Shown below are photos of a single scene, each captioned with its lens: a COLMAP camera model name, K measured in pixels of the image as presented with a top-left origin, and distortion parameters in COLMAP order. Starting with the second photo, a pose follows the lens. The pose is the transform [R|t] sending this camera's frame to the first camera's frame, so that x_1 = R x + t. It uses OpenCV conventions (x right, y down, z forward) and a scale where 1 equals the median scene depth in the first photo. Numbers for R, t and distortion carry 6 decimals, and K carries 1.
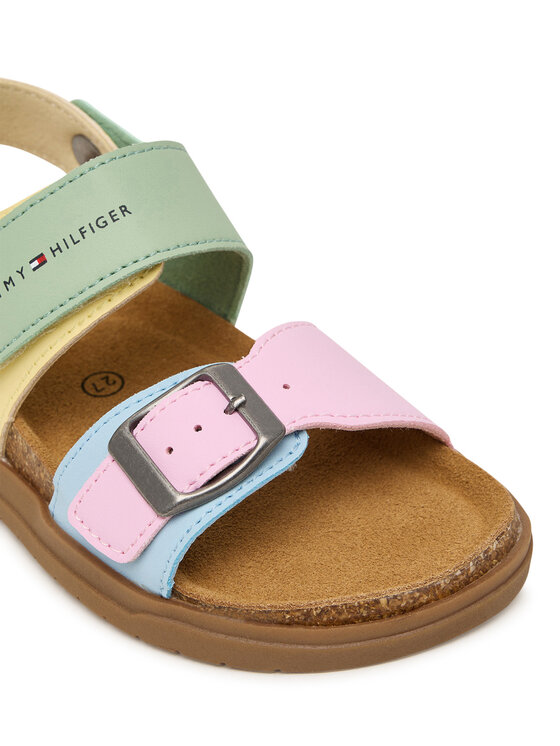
lens RADIAL K [[2020.2, 0, 281.1], [0, 2020.2, 373.0], [0, 0, 1]] dist [-0.058601, 0.000000]
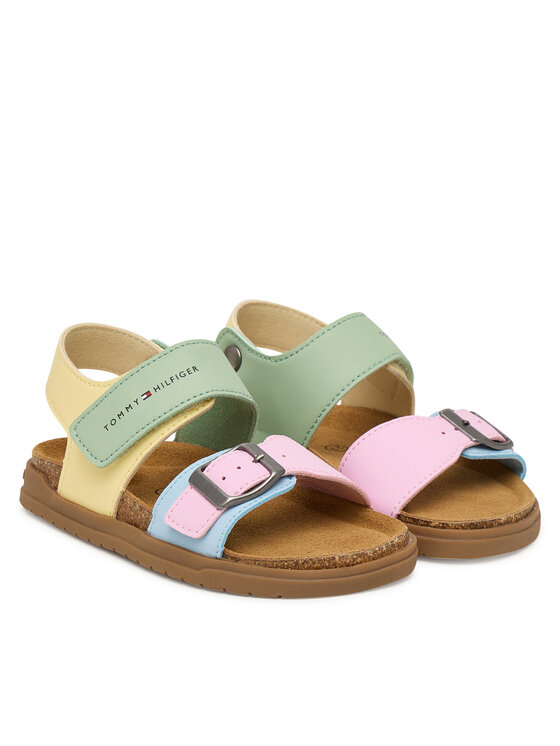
lens RADIAL K [[2199.0, 0, 279.7], [0, 2199.0, 372.7], [0, 0, 1]] dist [-0.135720, 0.000000]
pose [[0.998340, 0.028806, 0.049882, -0.106521], [-0.014552, 0.964011, -0.265464, 0.478323], [-0.055734, 0.264297, 0.962830, -0.977502]]
